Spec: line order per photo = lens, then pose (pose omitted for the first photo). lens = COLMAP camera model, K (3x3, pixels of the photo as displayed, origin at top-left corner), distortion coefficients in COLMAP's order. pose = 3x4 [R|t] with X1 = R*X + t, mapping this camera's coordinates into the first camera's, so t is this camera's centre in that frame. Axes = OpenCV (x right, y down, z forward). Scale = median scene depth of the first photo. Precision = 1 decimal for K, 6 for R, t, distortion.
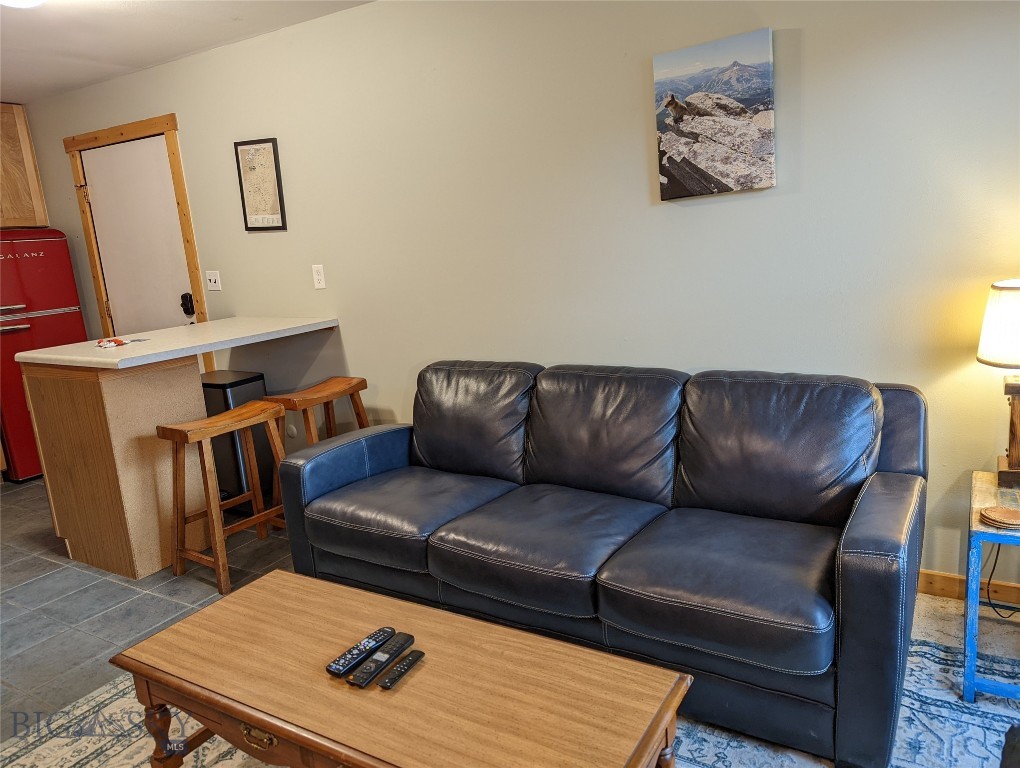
lens RADIAL K [[719.1, 0, 506.8], [0, 719.1, 386.9], [0, 0, 1]] dist [0.033223, -0.016528]
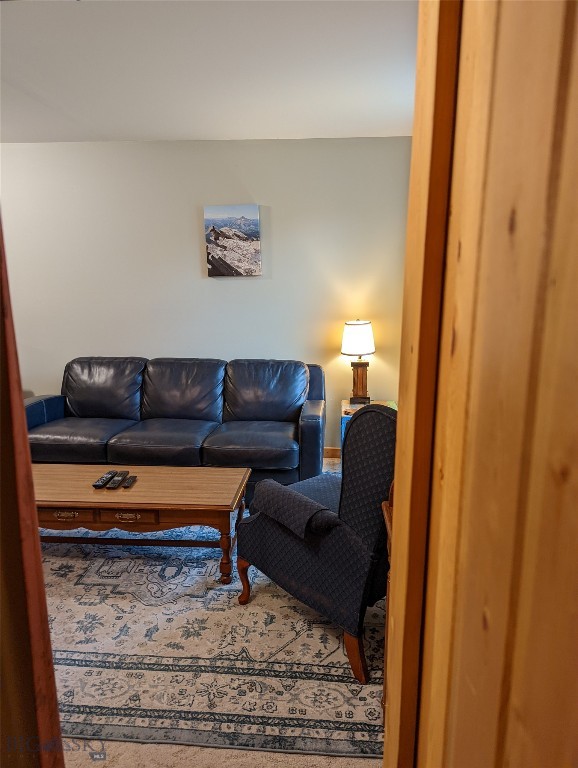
lens RADIAL K [[539.1, 0, 291.2], [0, 539.1, 385.6], [0, 0, 1]] dist [0.031207, -0.004843]
pose [[0.886656, -0.015709, 0.462163, -0.303956], [0.030943, 0.999198, -0.025402, 0.098504], [-0.461394, 0.036823, 0.886431, -0.465515]]
